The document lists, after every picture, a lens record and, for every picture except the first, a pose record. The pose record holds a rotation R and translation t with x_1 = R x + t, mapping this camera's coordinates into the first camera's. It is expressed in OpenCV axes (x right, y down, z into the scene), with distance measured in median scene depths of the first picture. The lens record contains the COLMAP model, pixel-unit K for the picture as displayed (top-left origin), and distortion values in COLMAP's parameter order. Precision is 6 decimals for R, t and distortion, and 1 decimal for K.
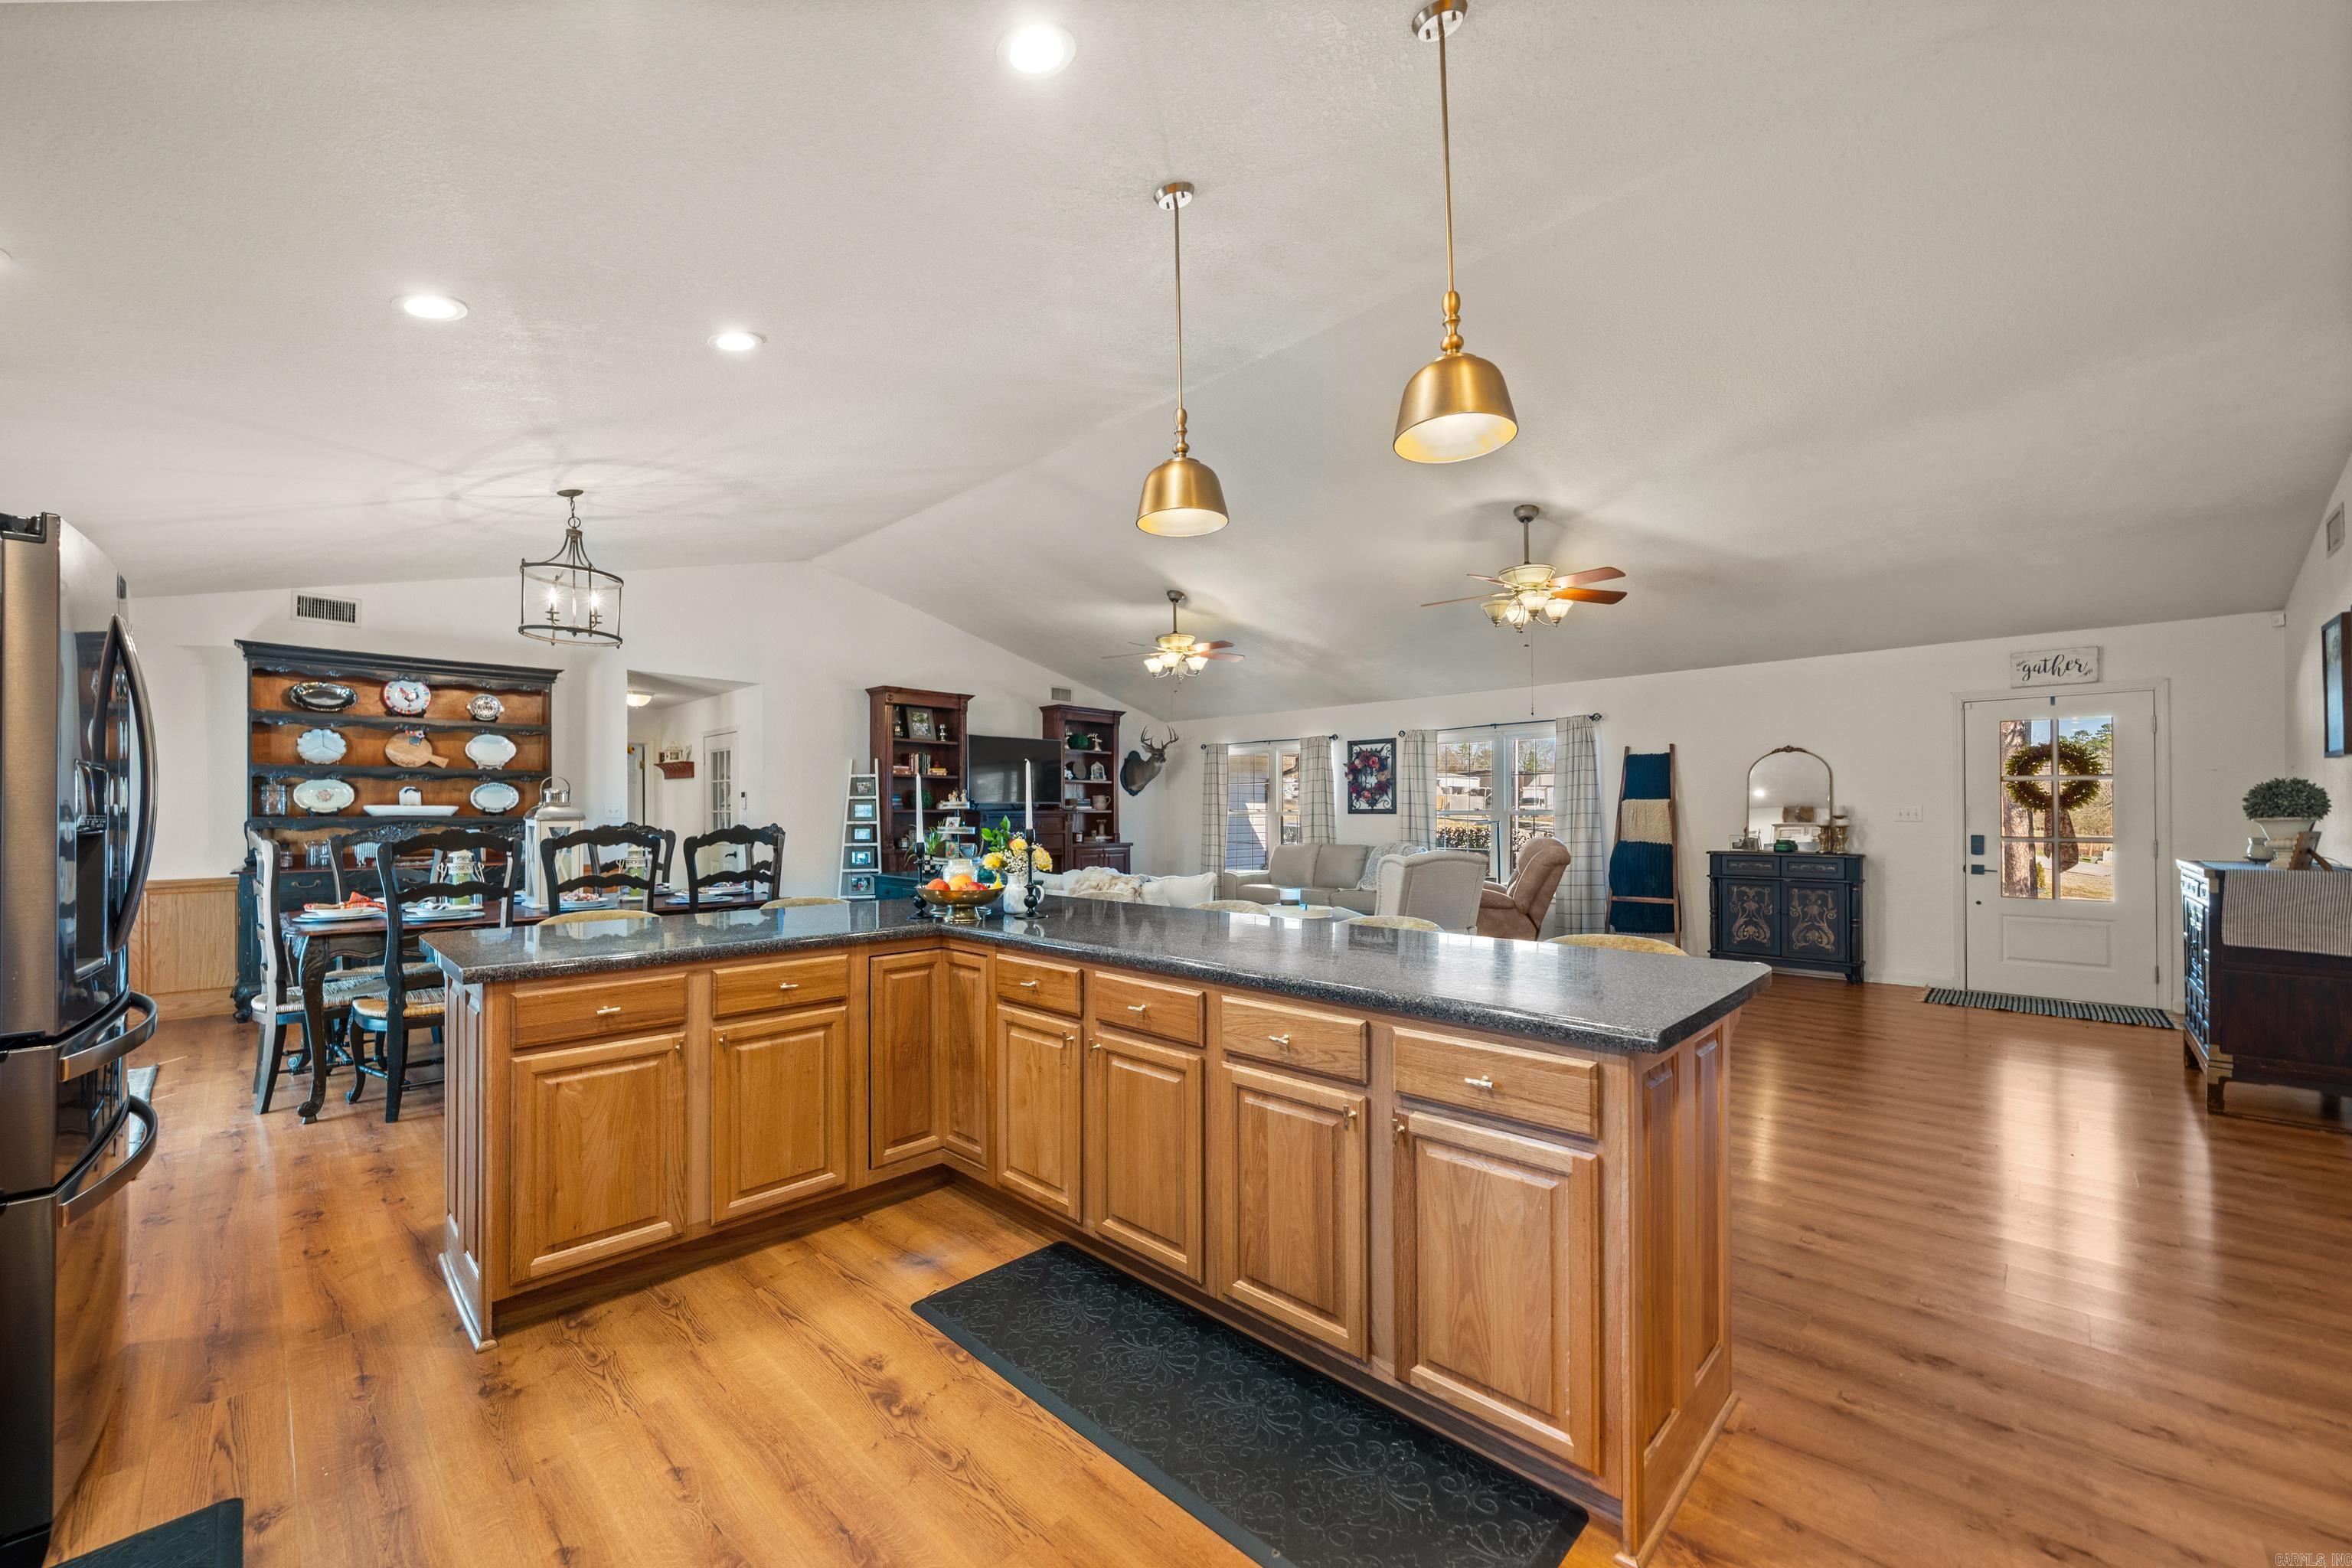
lens RADIAL K [[914.5, 0, 1131.5], [0, 914.5, 811.5], [0, 0, 1]] dist [-0.001446, -0.000060]
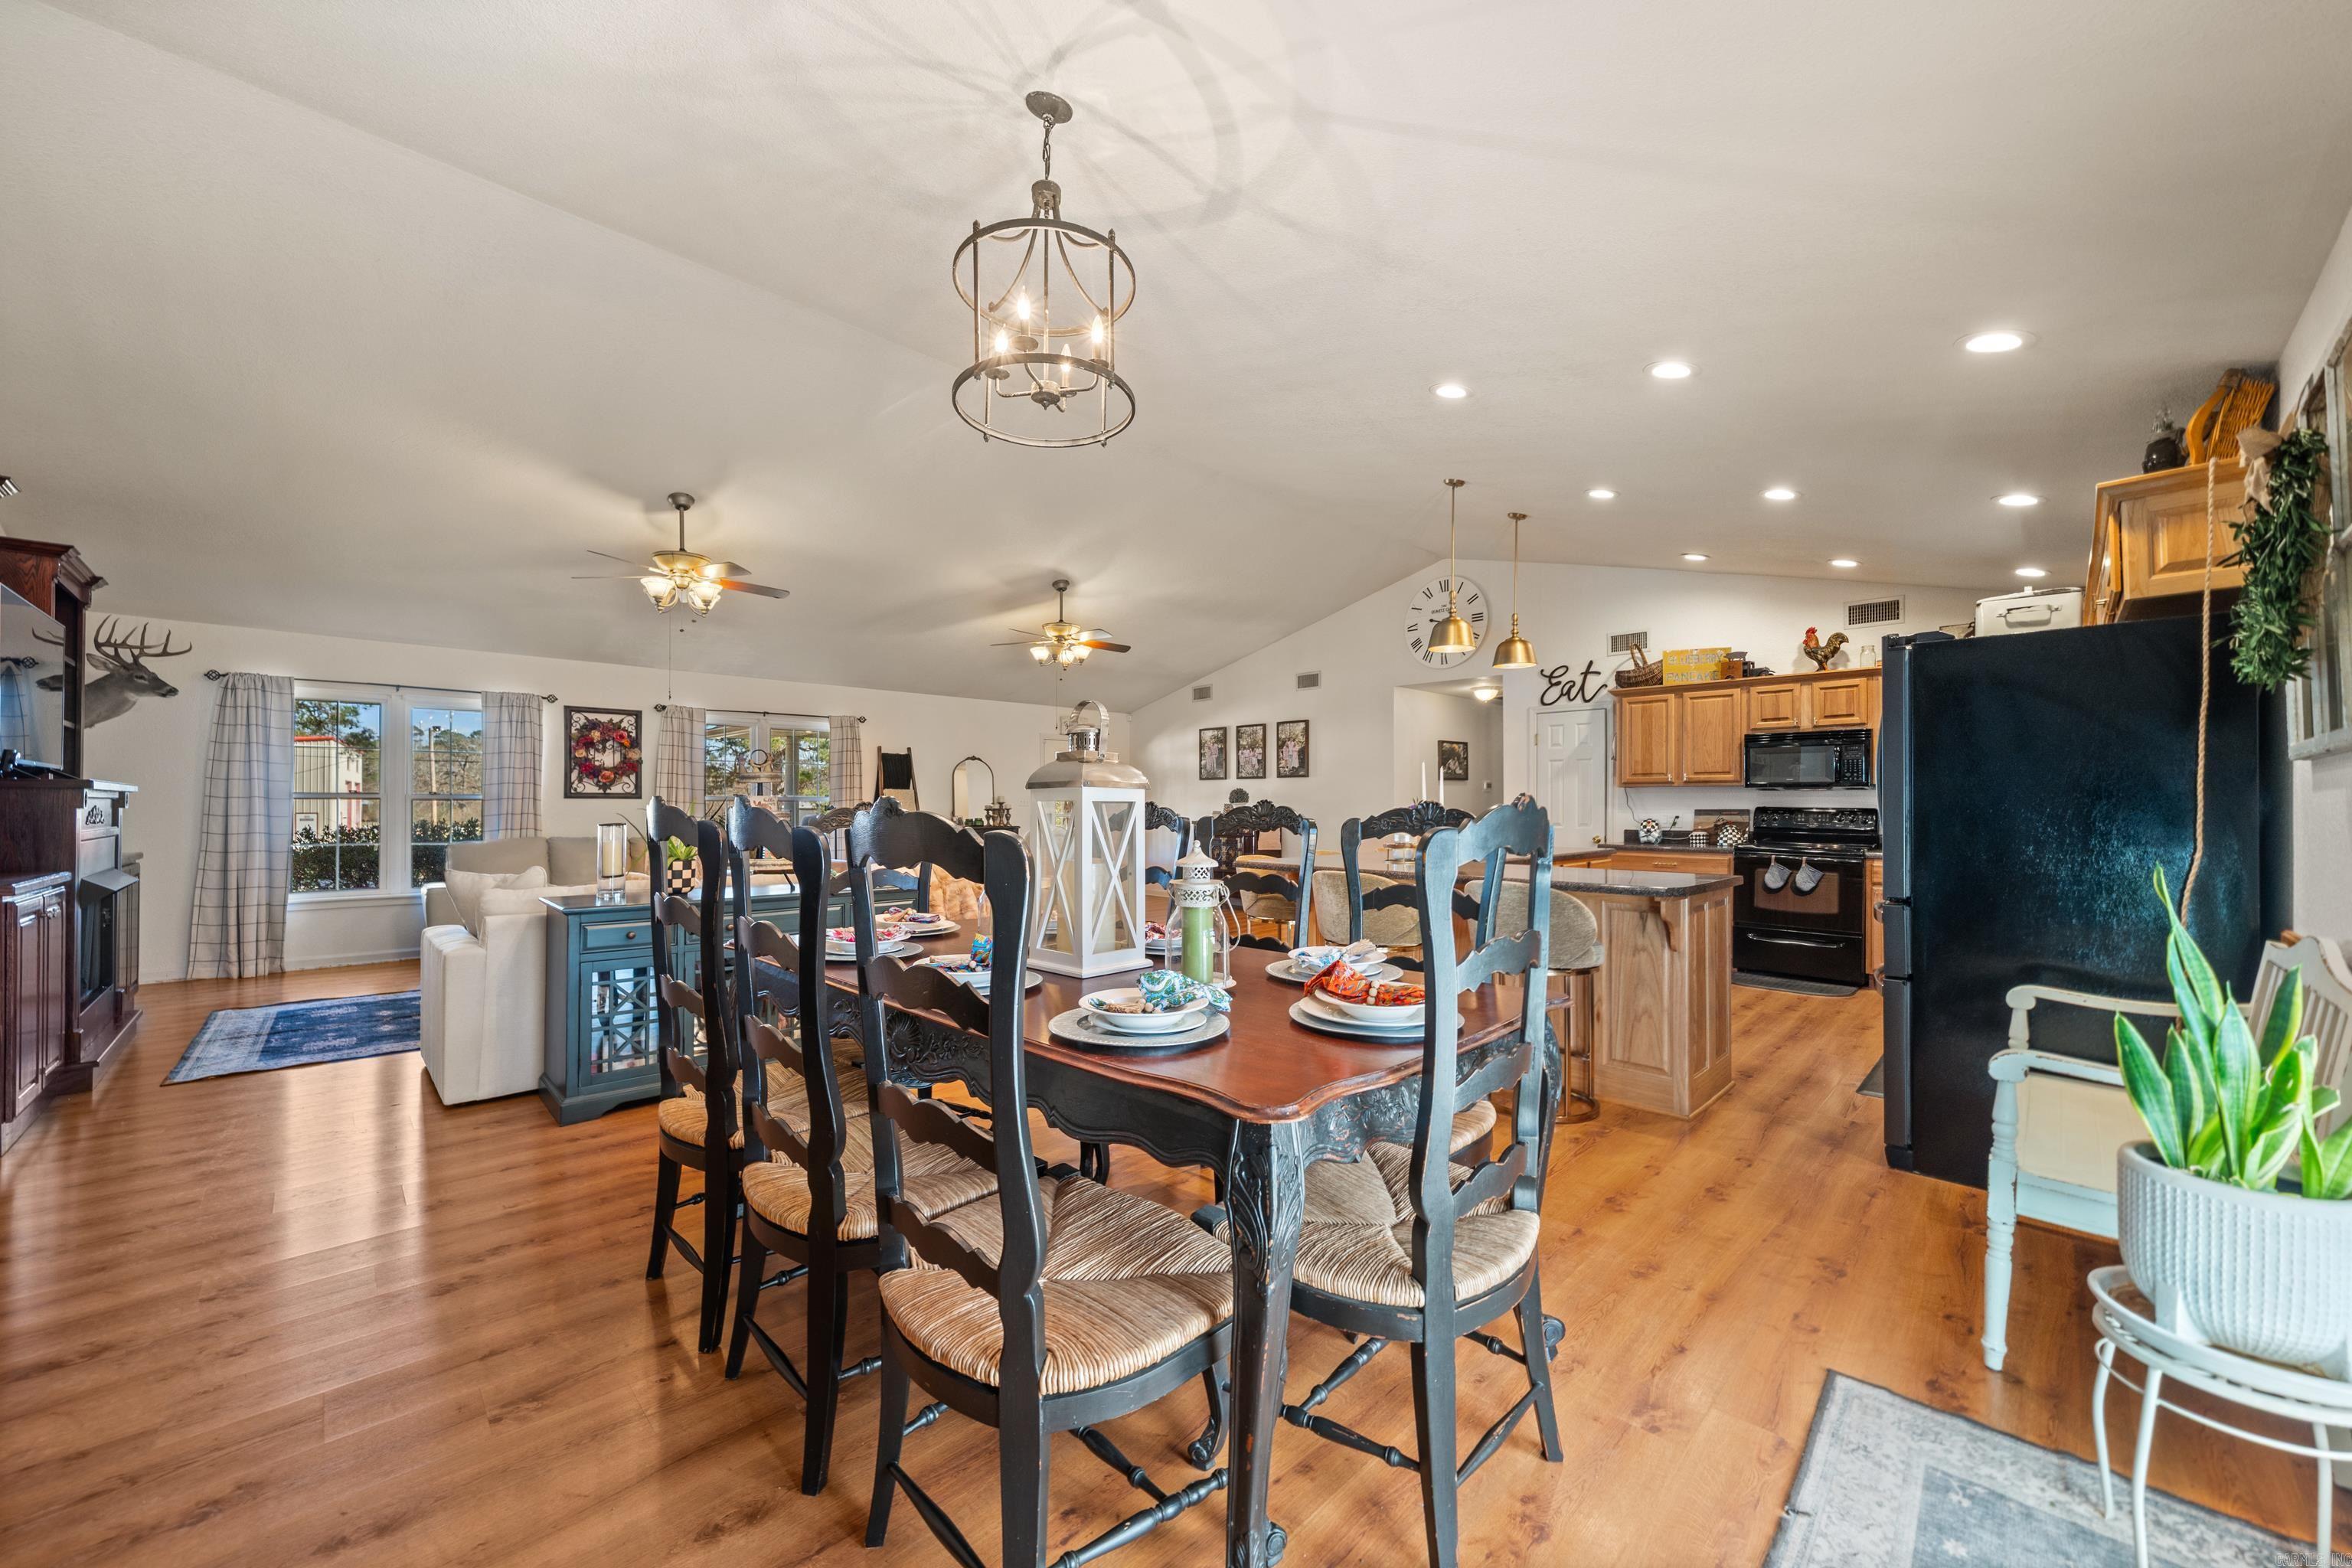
lens RADIAL K [[890.9, 0, 1219.6], [0, 890.9, 795.6], [0, 0, 1]] dist [-0.000568, 0.000015]
pose [[-0.043203, 0.011484, 0.999000, -0.677856], [-0.003244, 0.999927, -0.011635, 0.008757], [-0.999061, -0.003744, -0.043162, 0.580542]]
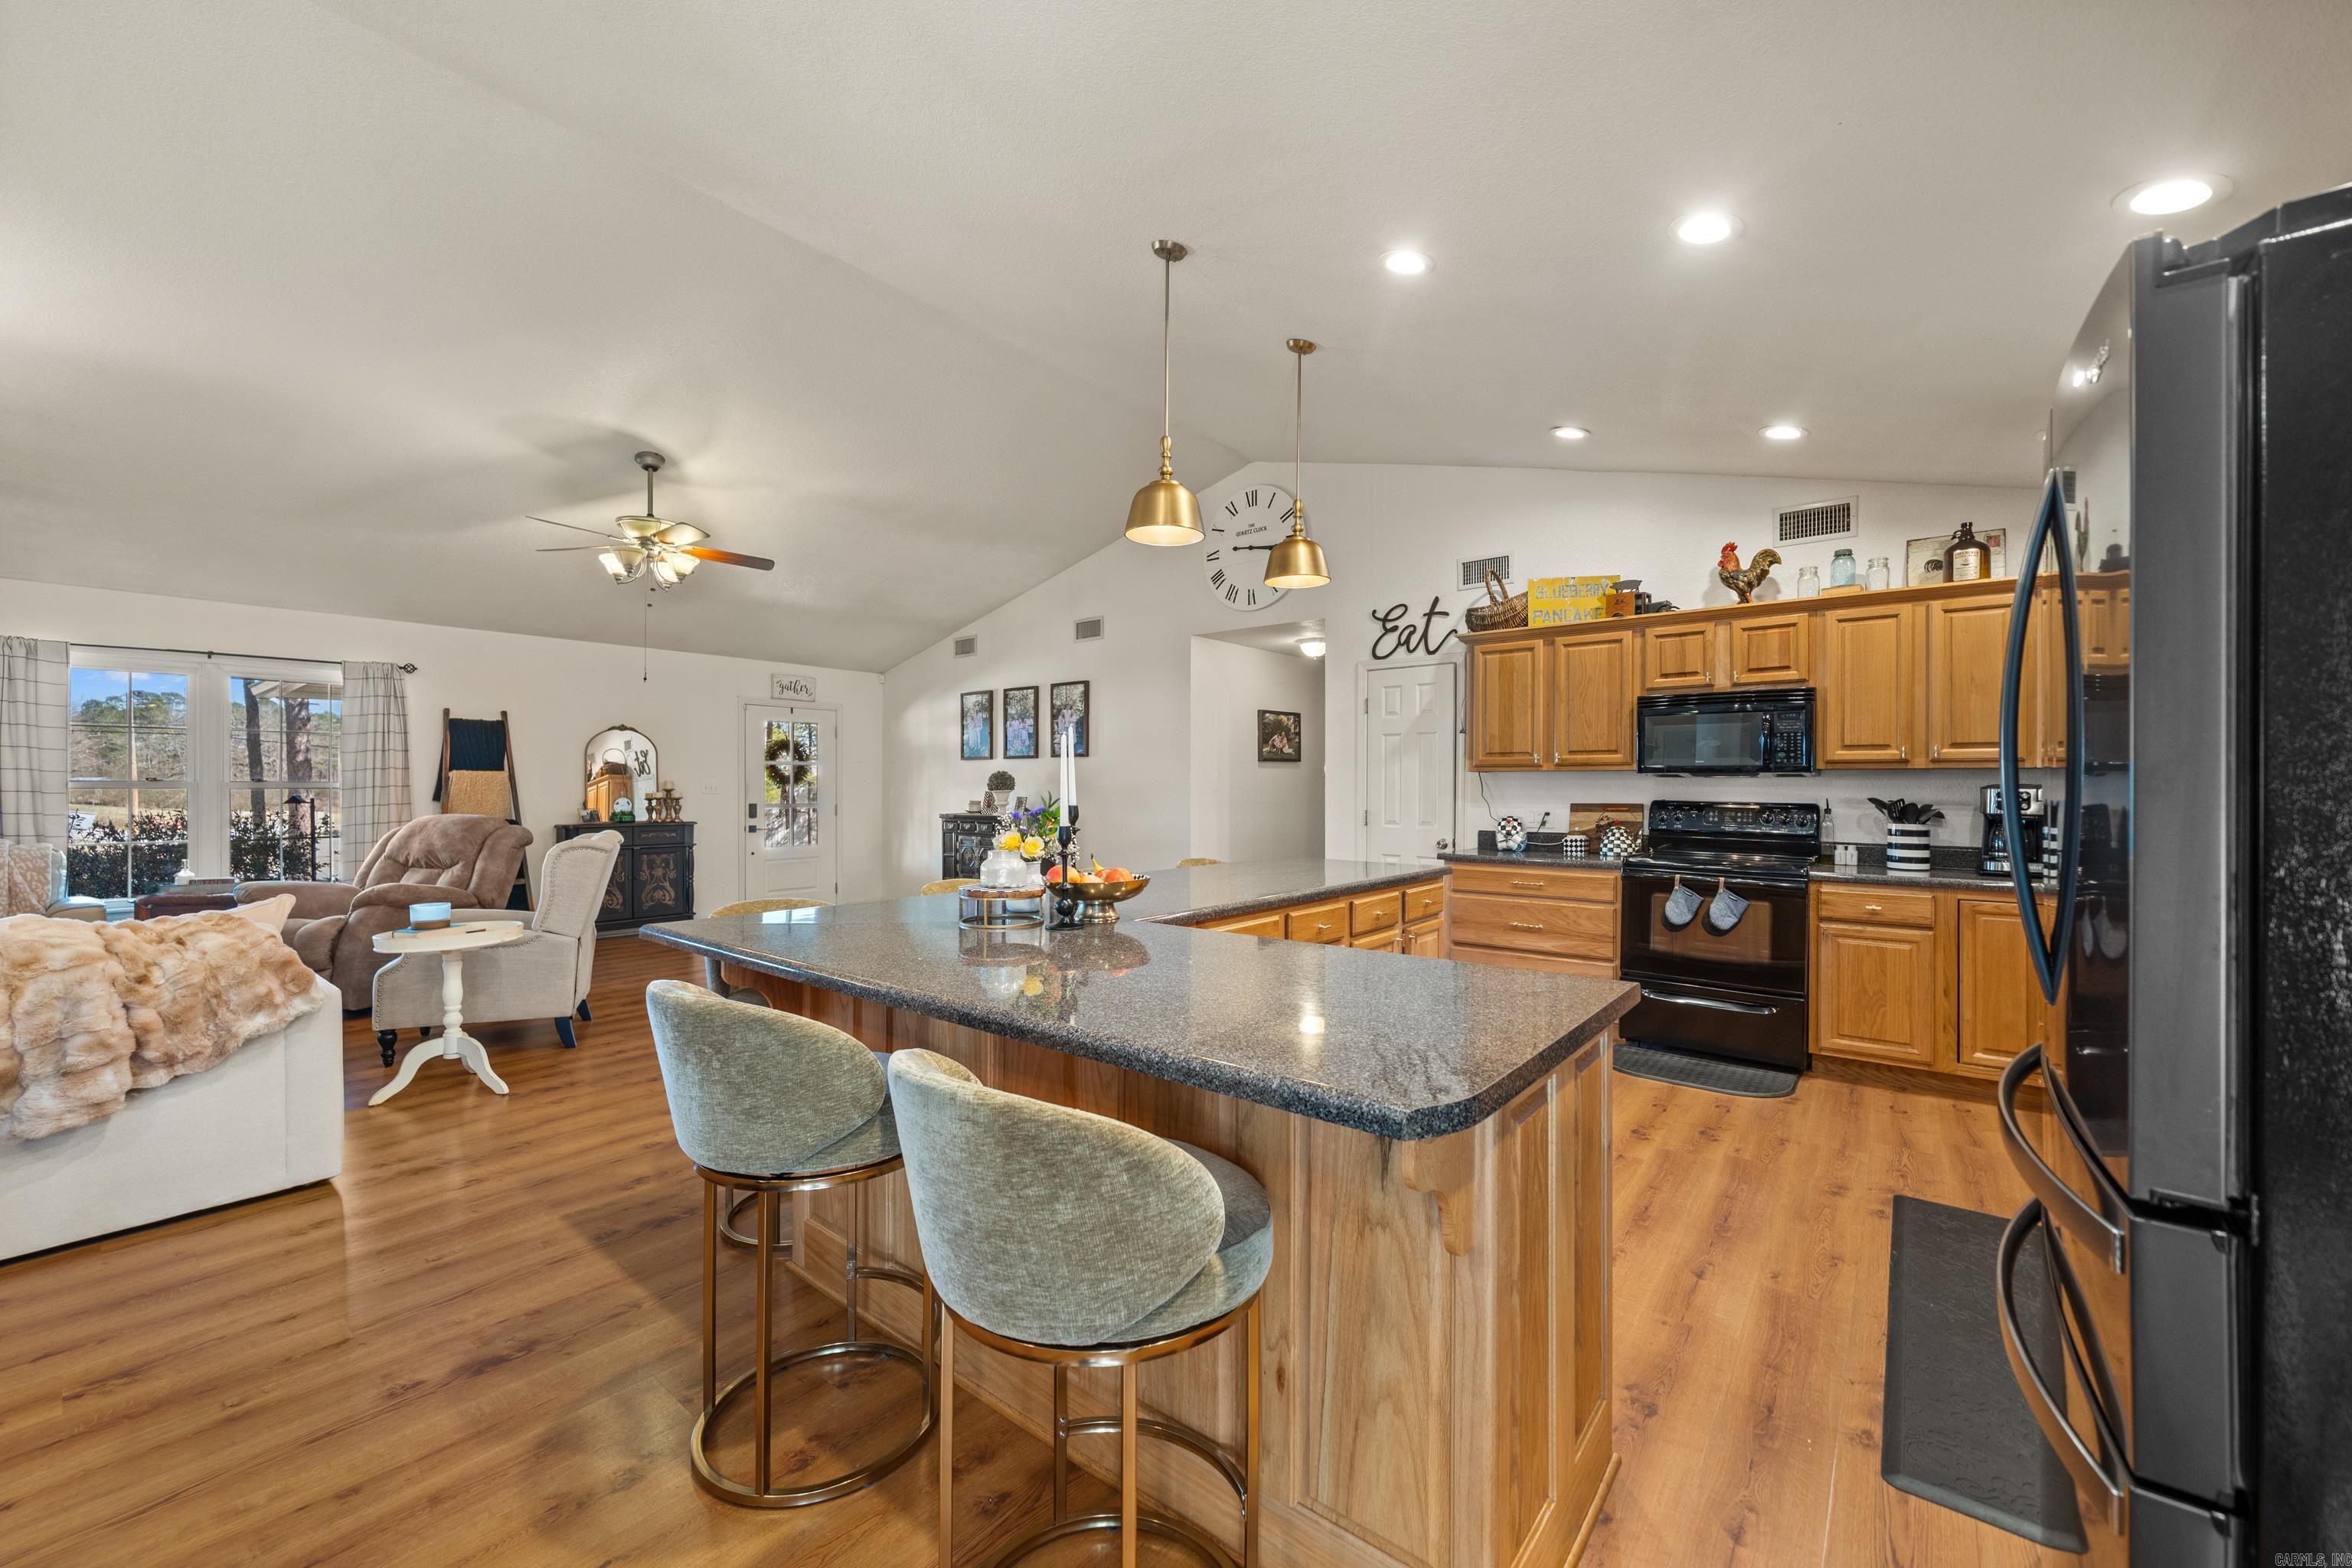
lens RADIAL K [[905.3, 0, 1222.6], [0, 905.3, 783.0], [0, 0, 1]] dist [0.001560, 0.000087]
pose [[-0.149748, 0.005649, 0.988708, -0.398918], [-0.004199, 0.999971, -0.006349, 0.000969], [-0.988715, -0.005102, -0.149720, 0.402433]]
